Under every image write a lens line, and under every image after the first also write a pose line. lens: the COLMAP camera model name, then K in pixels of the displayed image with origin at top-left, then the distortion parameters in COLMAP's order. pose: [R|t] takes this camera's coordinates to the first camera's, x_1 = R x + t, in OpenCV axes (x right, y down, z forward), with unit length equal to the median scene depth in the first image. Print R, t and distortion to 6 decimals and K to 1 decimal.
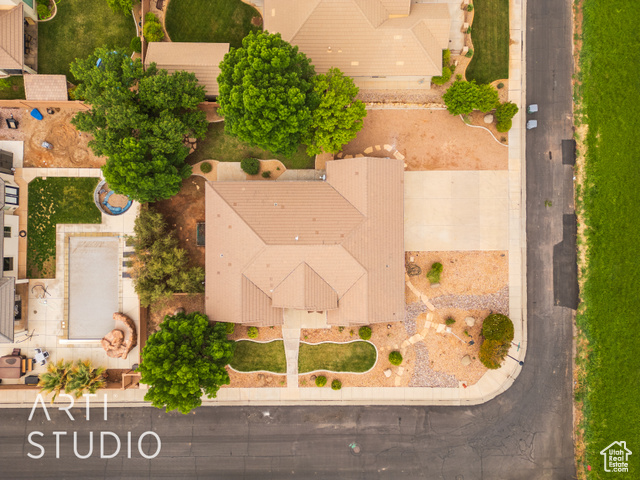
lens RADIAL K [[451.8, 0, 322.1], [0, 451.8, 237.3], [0, 0, 1]] dist [0.018518, -0.000971]
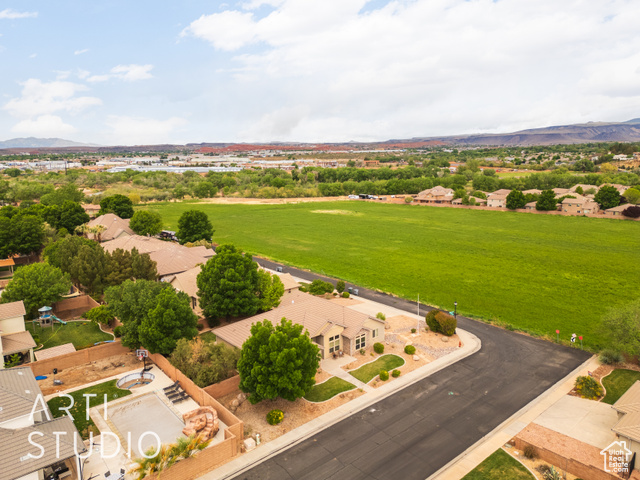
lens RADIAL K [[451.8, 0, 322.6], [0, 451.8, 242.6], [0, 0, 1]] dist [0.018518, -0.000971]
pose [[0.758823, -0.115285, 0.641013, -0.794482], [0.651220, 0.149482, -0.744022, 0.997197], [-0.010045, 0.982021, 0.188506, 0.459597]]
